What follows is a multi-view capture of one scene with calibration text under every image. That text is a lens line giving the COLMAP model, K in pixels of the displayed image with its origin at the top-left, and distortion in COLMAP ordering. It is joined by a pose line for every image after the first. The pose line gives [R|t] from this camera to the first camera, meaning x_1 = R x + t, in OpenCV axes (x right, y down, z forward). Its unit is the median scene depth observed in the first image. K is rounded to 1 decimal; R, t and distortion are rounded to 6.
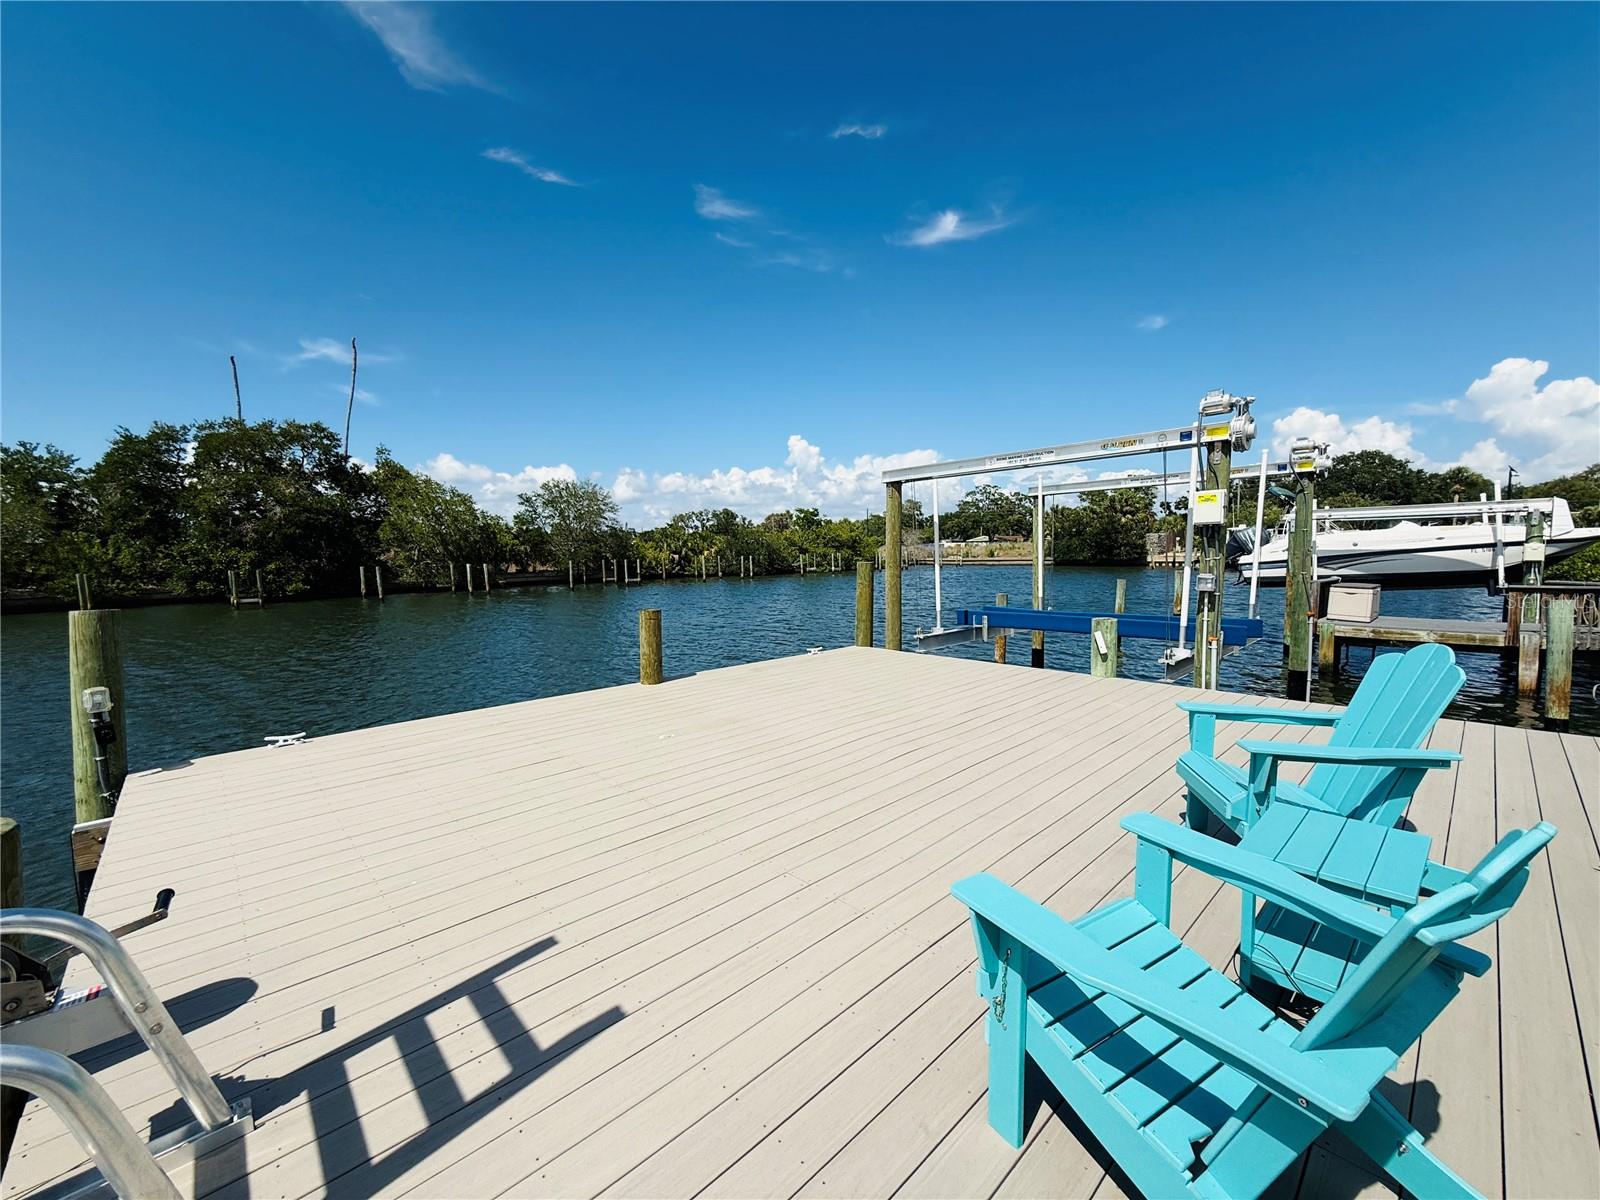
lens RADIAL K [[637.6, 0, 797.9], [0, 637.6, 609.1], [0, 0, 1]] dist [-0.000354, 0.000205]
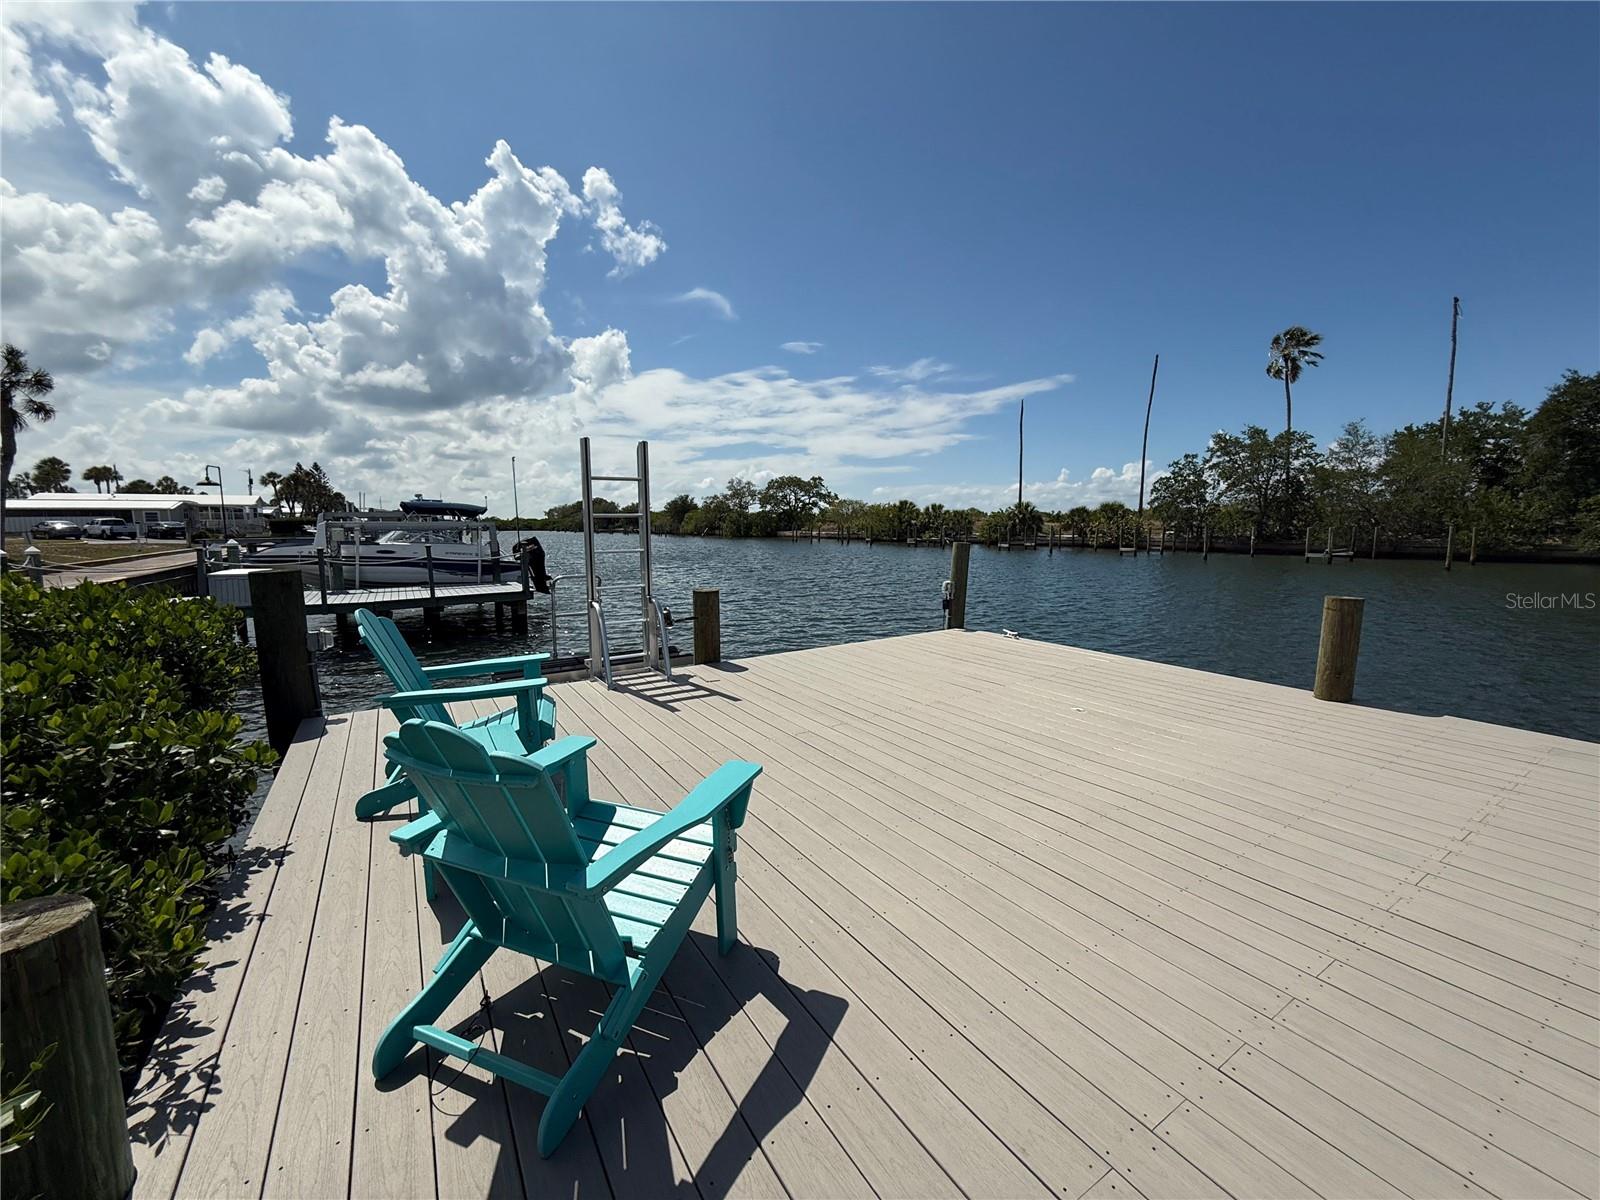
lens RADIAL K [[637.6, 0, 797.9], [0, 637.6, 592.3], [0, 0, 1]] dist [-0.000354, 0.000205]
pose [[-0.184602, 0.128186, -0.974418, 0.097128], [-0.081377, 0.986060, 0.145134, -0.009650], [0.979439, 0.106088, -0.171597, 0.092363]]
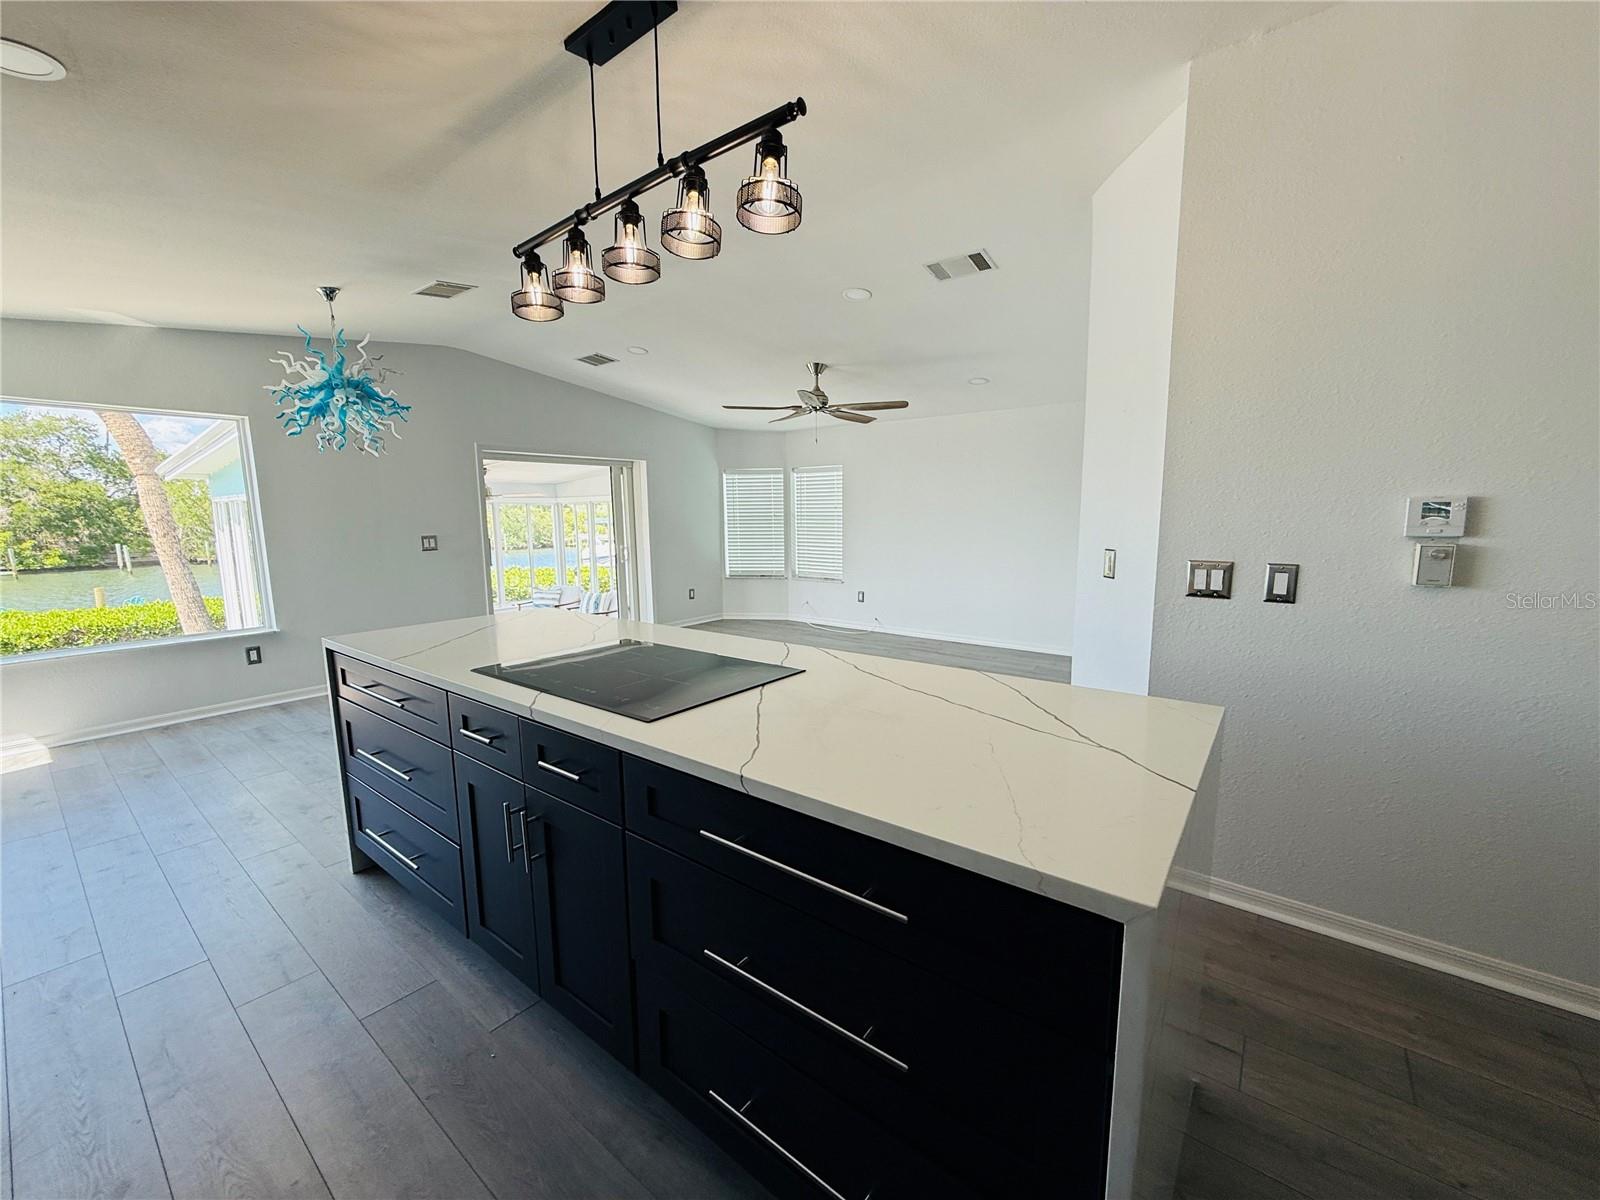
lens RADIAL K [[637.6, 0, 797.5], [0, 637.6, 604.5], [0, 0, 1]] dist [-0.000354, 0.000205]
pose [[0.989249, -0.012302, 0.145725, 0.407453], [0.005916, 0.999006, 0.044175, 0.001447], [-0.146124, -0.042838, 0.988338, -0.376565]]
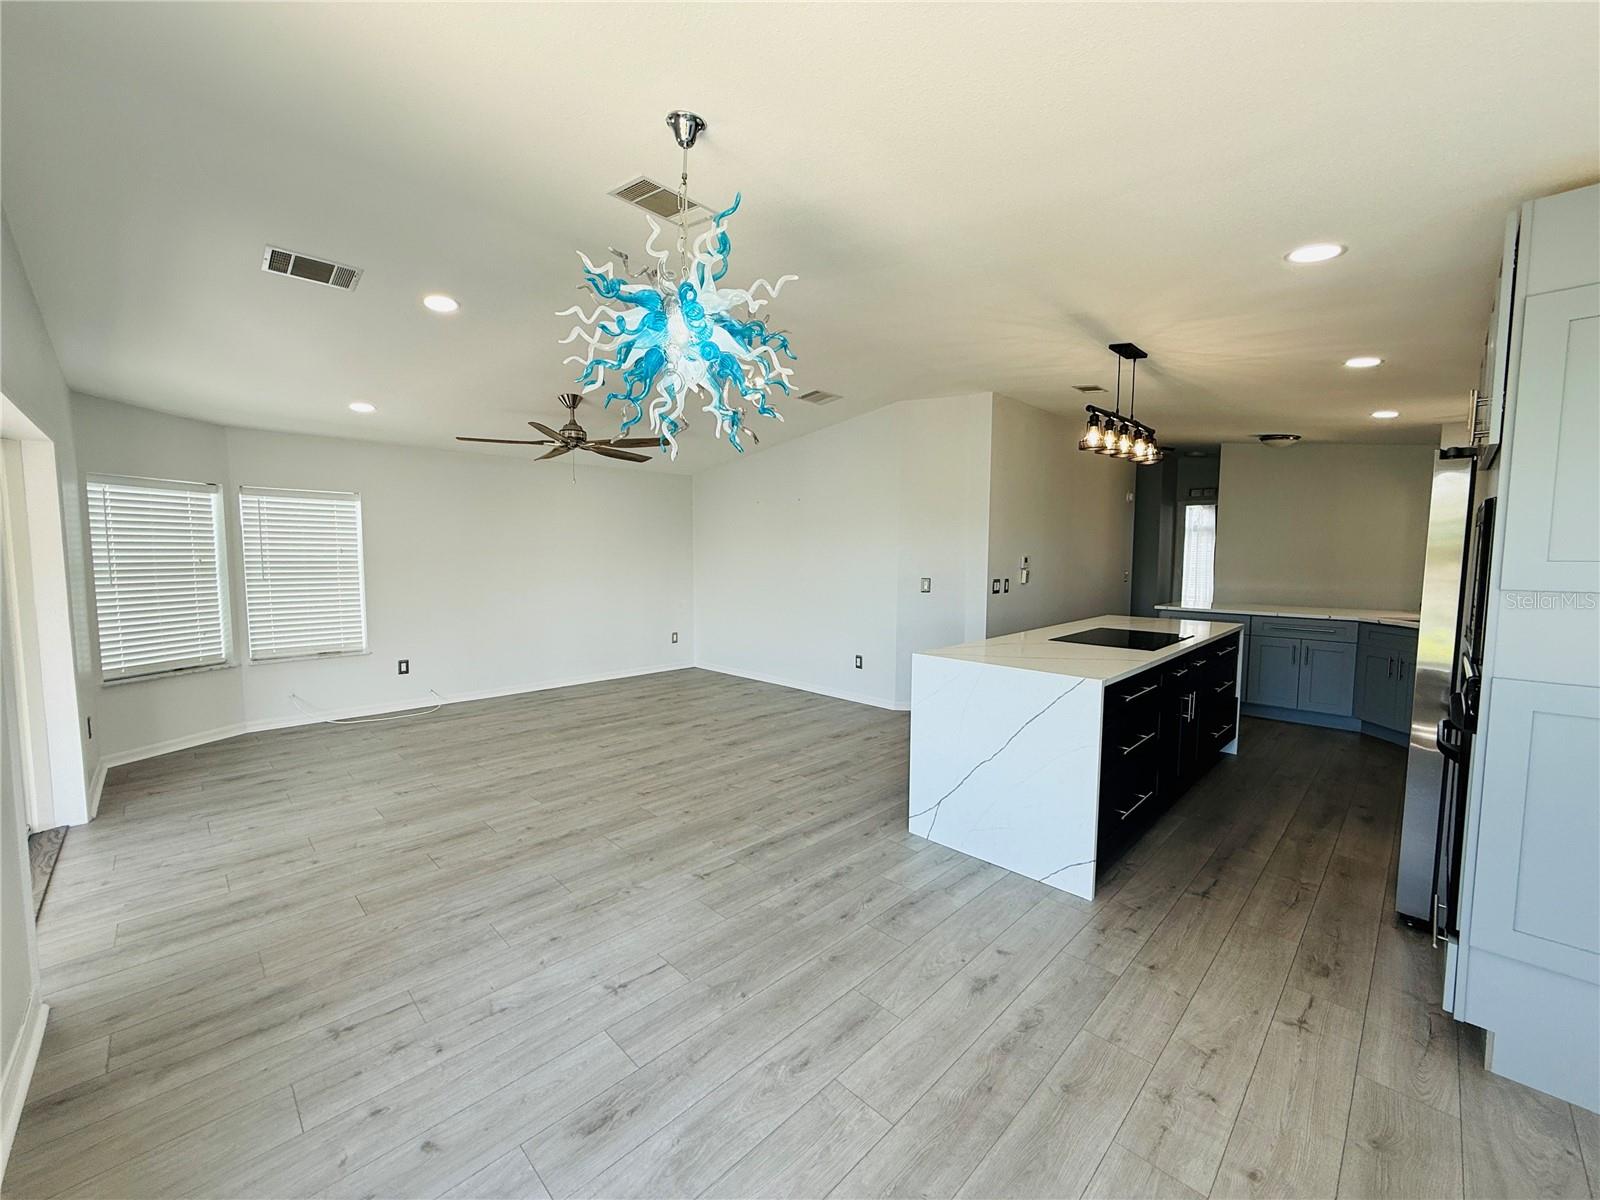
lens RADIAL K [[637.6, 0, 795.2], [0, 637.6, 600.3], [0, 0, 1]] dist [-0.000354, 0.000205]
pose [[-0.019857, -0.061244, 0.997925, 0.310106], [0.093521, 0.993632, 0.062841, -0.008015], [-0.995419, 0.094575, -0.014003, -0.281514]]
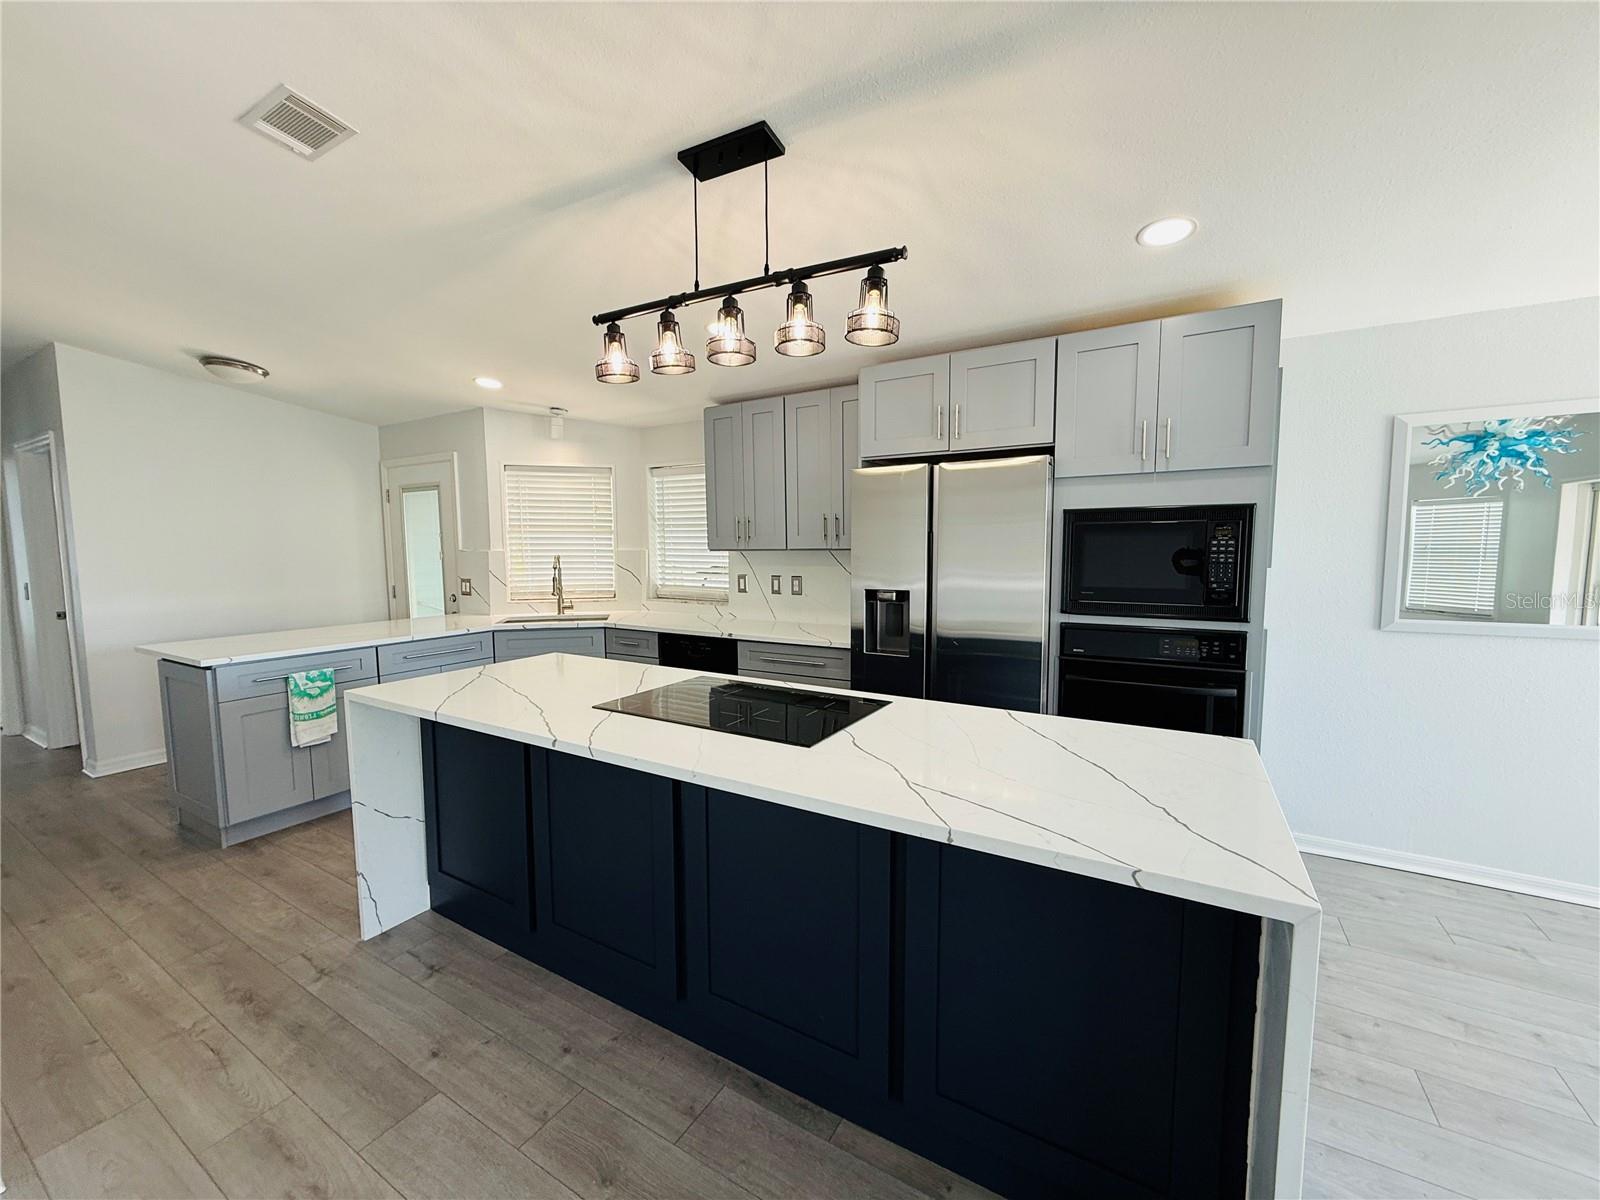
lens RADIAL K [[637.6, 0, 797.0], [0, 637.6, 599.8], [0, 0, 1]] dist [-0.000354, 0.000205]
pose [[-0.962692, 0.044822, -0.266861, 0.412214], [-0.004637, 0.983309, 0.181886, -0.009559], [0.270560, 0.176337, -0.946416, -0.282552]]
